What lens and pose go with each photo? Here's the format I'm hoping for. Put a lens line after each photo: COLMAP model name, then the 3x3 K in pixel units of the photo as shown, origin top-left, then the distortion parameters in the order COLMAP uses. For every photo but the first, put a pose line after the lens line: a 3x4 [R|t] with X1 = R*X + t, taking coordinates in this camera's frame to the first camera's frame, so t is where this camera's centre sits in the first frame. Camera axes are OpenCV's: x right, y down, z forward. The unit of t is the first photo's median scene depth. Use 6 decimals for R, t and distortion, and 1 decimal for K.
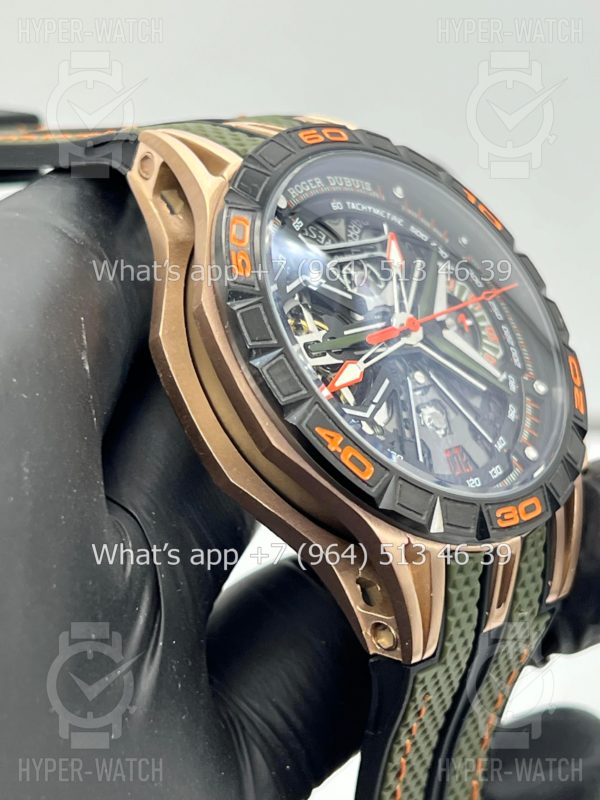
lens RADIAL K [[1805.0, 0, 320.8], [0, 1805.0, 398.0], [0, 0, 1]] dist [0.383352, 0.043324]
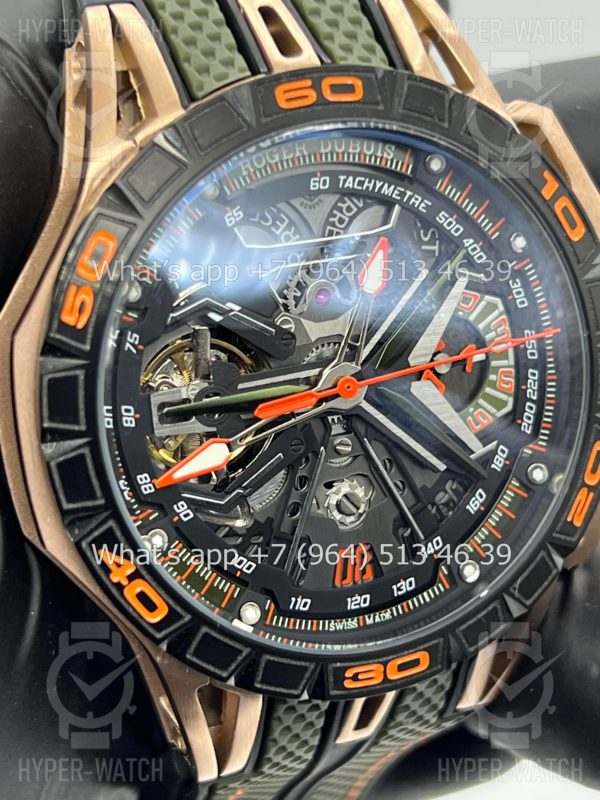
lens RADIAL K [[1893.3, 0, 300.0], [0, 1893.3, 400.0], [0, 0, 1]] dist [0.342880, -0.644762]
pose [[0.891915, 0.377362, -0.249171, 0.225412], [-0.218405, 0.841967, 0.493347, -0.409260], [0.395964, -0.385603, 0.833380, 0.337055]]
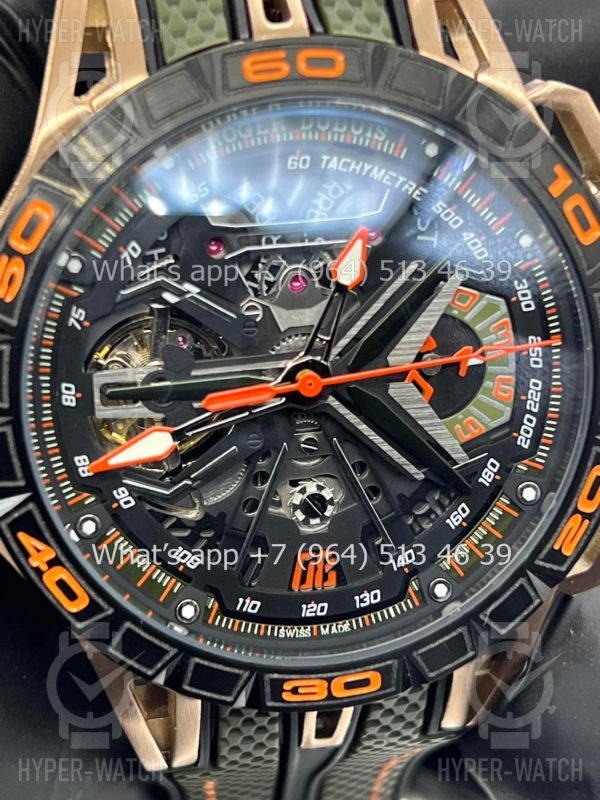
lens RADIAL K [[1893.3, 0, 300.0], [0, 1893.3, 400.0], [0, 0, 1]] dist [0.342880, -0.644762]
pose [[0.783412, 0.477268, -0.398096, 0.333655], [-0.183187, 0.789404, 0.585904, -0.452443], [0.593892, -0.386078, 0.705858, 0.477098]]
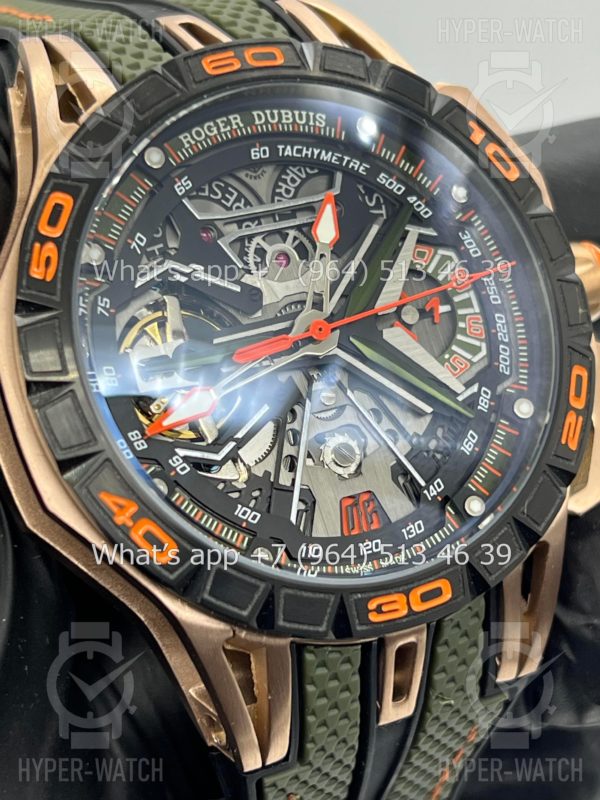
lens RADIAL K [[1893.3, 0, 300.0], [0, 1893.3, 400.0], [0, 0, 1]] dist [0.342880, -0.644762]
pose [[0.933561, 0.132200, -0.333148, 0.308014], [-0.054480, 0.971031, 0.232660, -0.194306], [0.354254, -0.199053, 0.913719, 0.257712]]
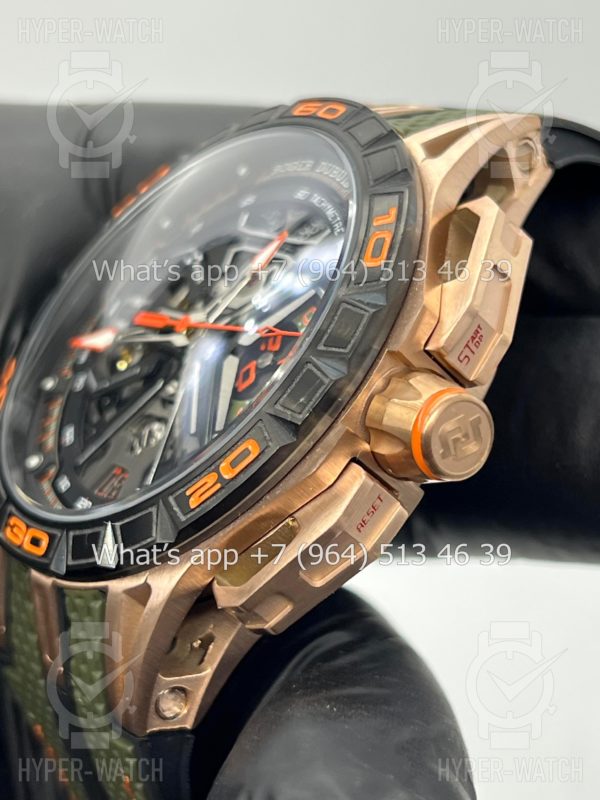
lens RADIAL K [[1893.3, 0, 300.0], [0, 1893.3, 400.0], [0, 0, 1]] dist [0.342880, -0.644762]
pose [[-0.269741, 0.136647, -0.953188, 0.855289], [-0.278012, 0.936675, 0.212954, -0.204835], [0.921927, 0.322440, -0.214670, 1.226467]]
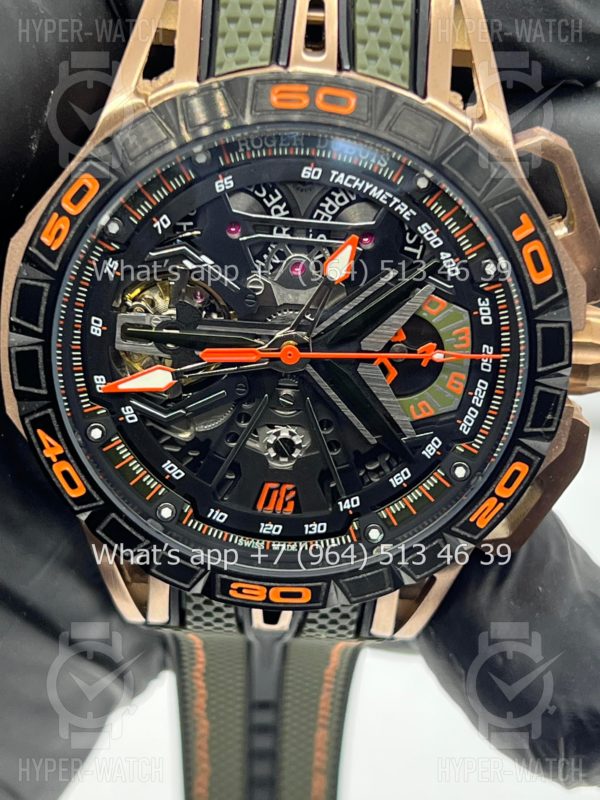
lens RADIAL K [[1873.4, 0, 300.0], [0, 1873.4, 400.0], [0, 0, 1]] dist [0.366756, 0.268499]
pose [[0.623311, 0.663631, -0.413615, 0.421271], [-0.234431, 0.663193, 0.710787, -0.636965], [0.746007, -0.346077, 0.568951, 0.493221]]
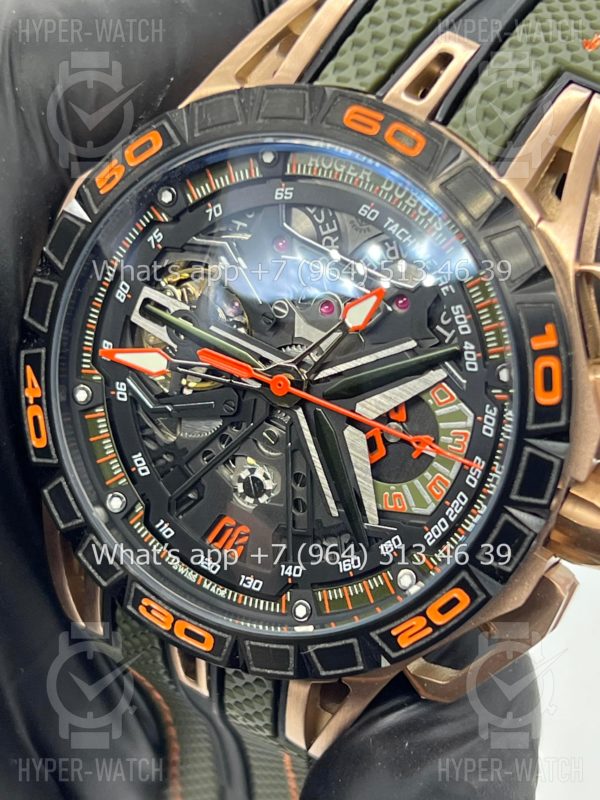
lens RADIAL K [[1893.3, 0, 300.0], [0, 1893.3, 400.0], [0, 0, 1]] dist [0.342880, -0.644762]
pose [[0.176166, 0.733033, -0.656985, 0.593184], [-0.304385, 0.675278, 0.671825, -0.587299], [0.936117, 0.081624, 0.342085, 0.713884]]
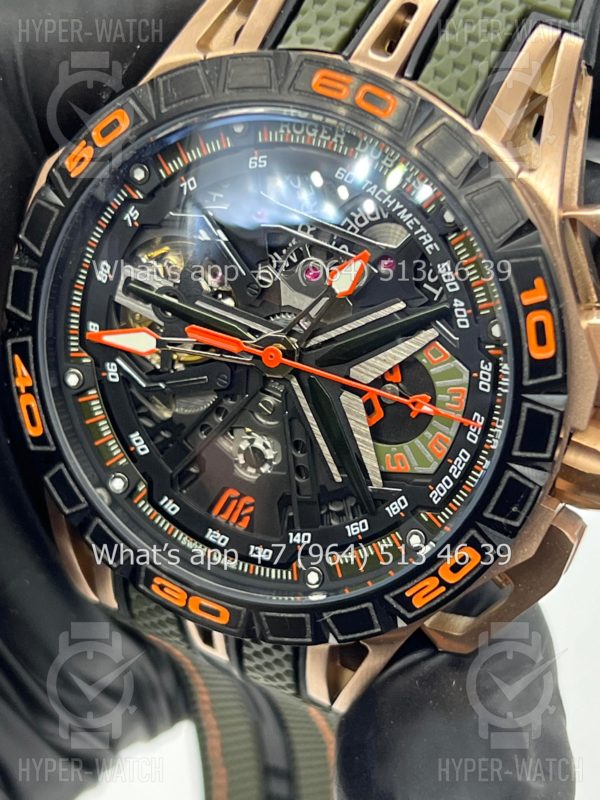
lens RADIAL K [[1893.3, 0, 300.0], [0, 1893.3, 400.0], [0, 0, 1]] dist [0.342880, -0.644762]
pose [[0.248072, 0.762461, -0.597589, 0.551412], [-0.248366, 0.646311, 0.721524, -0.615827], [0.936363, -0.030569, 0.349701, 0.712191]]
